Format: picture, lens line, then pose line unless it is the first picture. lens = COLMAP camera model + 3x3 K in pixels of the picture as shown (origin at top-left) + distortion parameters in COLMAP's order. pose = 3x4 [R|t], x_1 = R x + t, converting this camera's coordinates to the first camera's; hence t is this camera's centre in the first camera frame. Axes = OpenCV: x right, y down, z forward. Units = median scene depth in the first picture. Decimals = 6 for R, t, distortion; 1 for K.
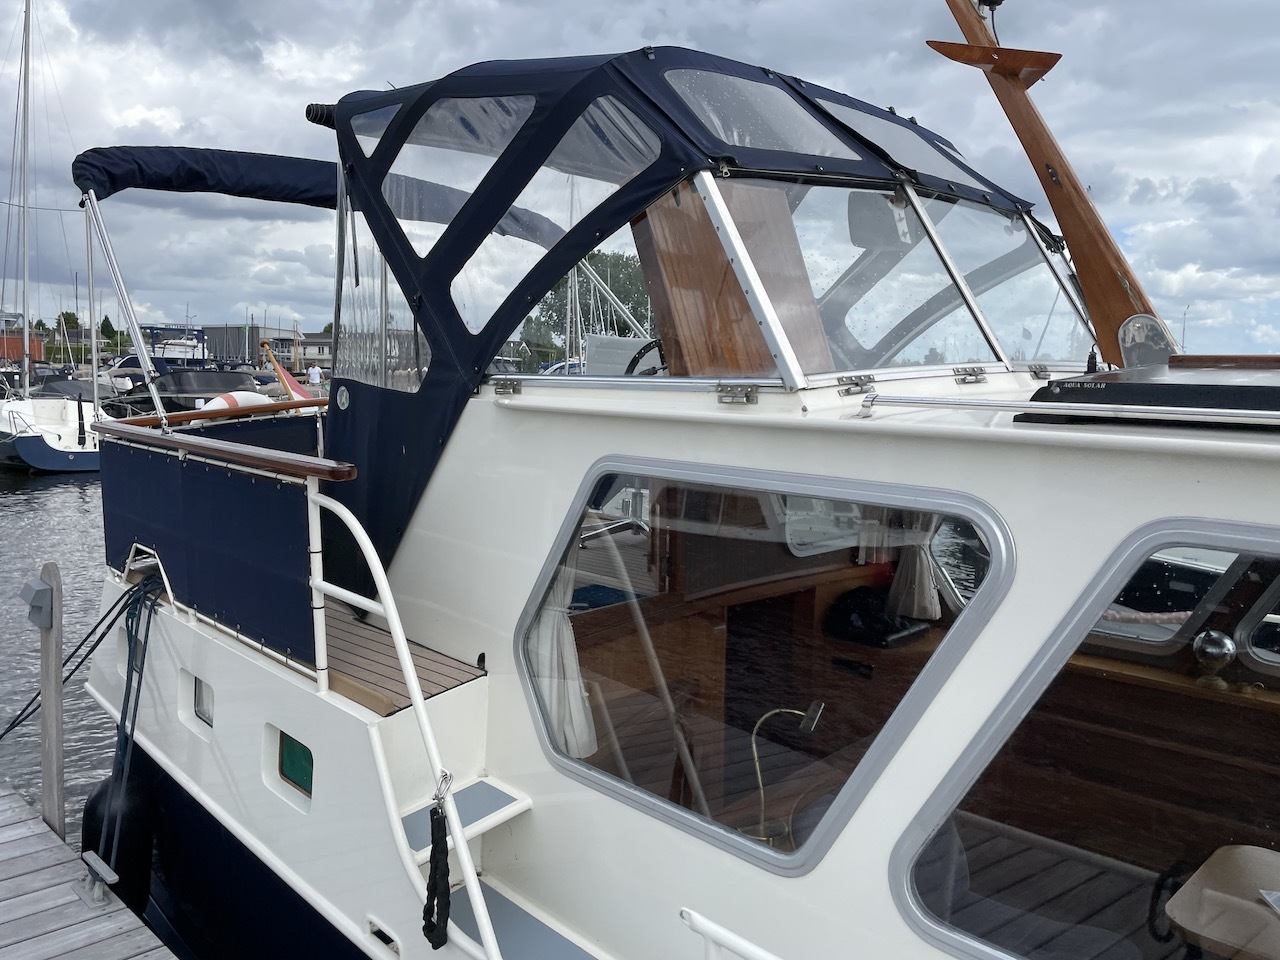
lens RADIAL K [[1006.0, 0, 631.4], [0, 1006.0, 435.8], [0, 0, 1]] dist [0.089395, -0.129519]
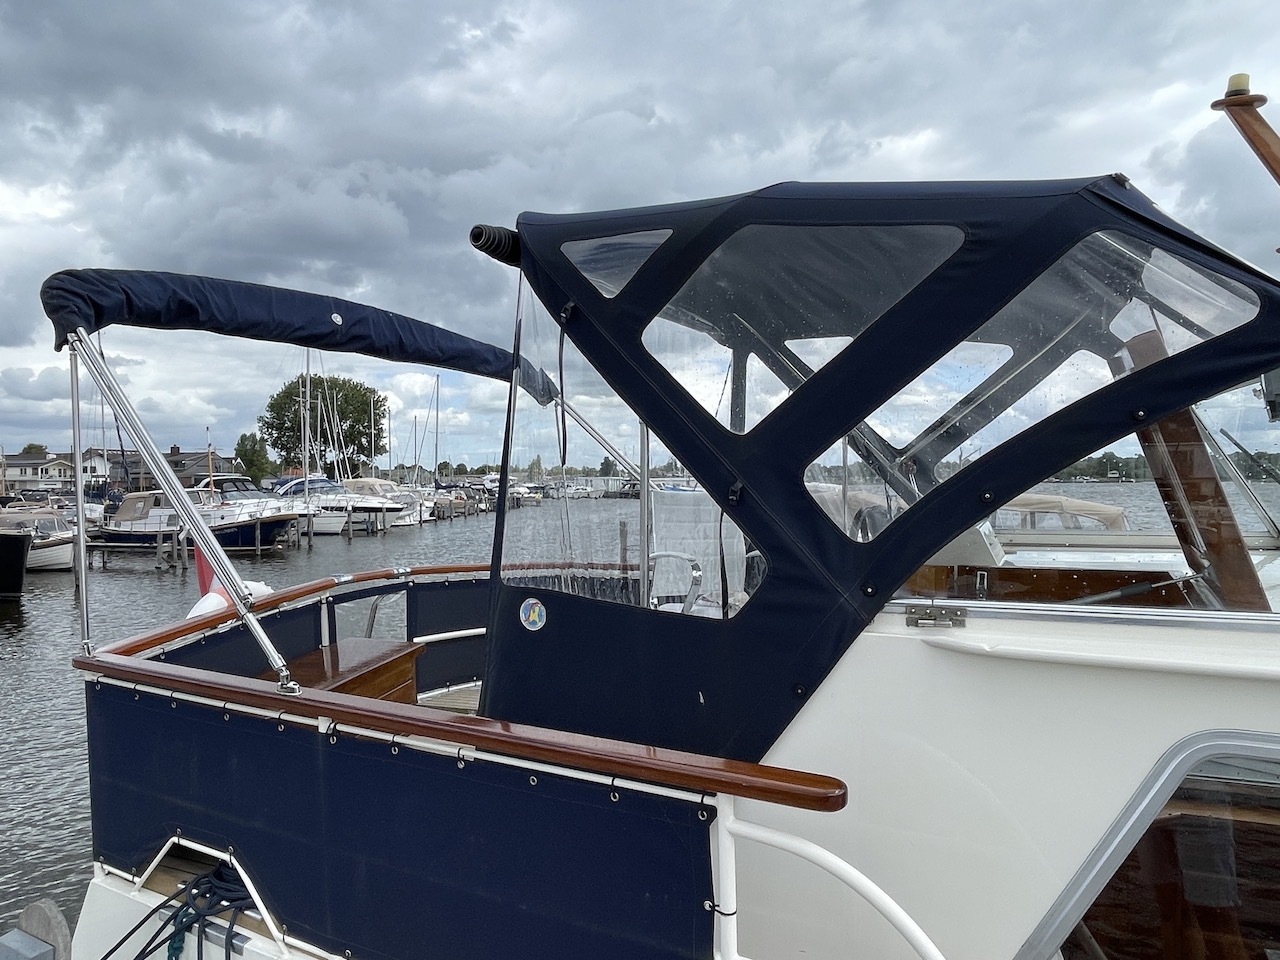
lens RADIAL K [[858.5, 0, 620.8], [0, 858.5, 451.2], [0, 0, 1]] dist [0.045486, -0.102698]
pose [[0.951333, -0.019974, 0.307516, -0.368436], [0.048850, 0.995054, -0.086492, -0.087306], [-0.304268, 0.097305, 0.947604, 0.336393]]
